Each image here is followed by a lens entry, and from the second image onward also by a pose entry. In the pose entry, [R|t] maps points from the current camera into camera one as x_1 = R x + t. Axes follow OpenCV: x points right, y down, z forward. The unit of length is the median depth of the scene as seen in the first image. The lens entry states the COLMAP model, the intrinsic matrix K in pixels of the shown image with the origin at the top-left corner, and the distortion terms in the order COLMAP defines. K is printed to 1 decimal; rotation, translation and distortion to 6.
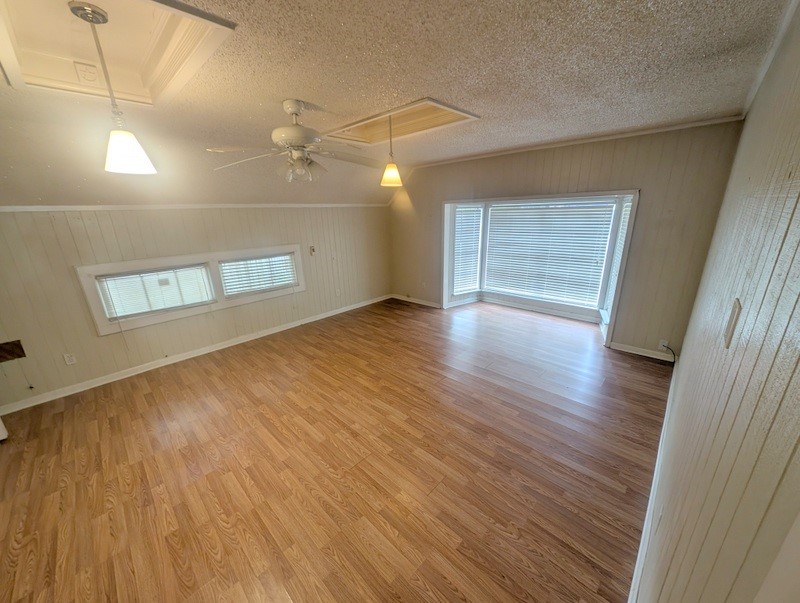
lens RADIAL K [[302.0, 0, 398.0], [0, 302.0, 306.9], [0, 0, 1]] dist [0.018494, -0.007891]
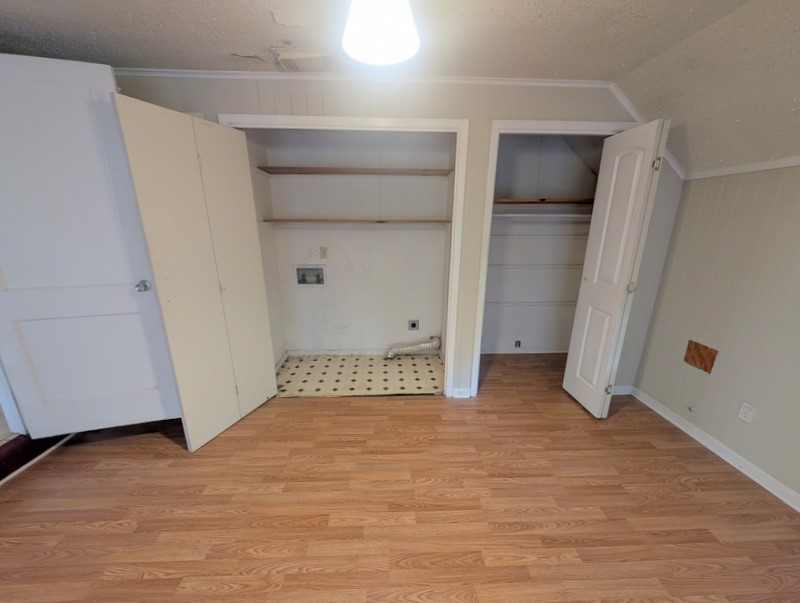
lens RADIAL K [[302.0, 0, 398.0], [0, 302.0, 306.9], [0, 0, 1]] dist [0.018494, -0.007891]
pose [[-0.688748, 0.226597, -0.688679, -0.264437], [-0.197122, 0.855588, 0.478657, -0.198854], [0.697688, 0.465428, -0.544618, 0.898054]]
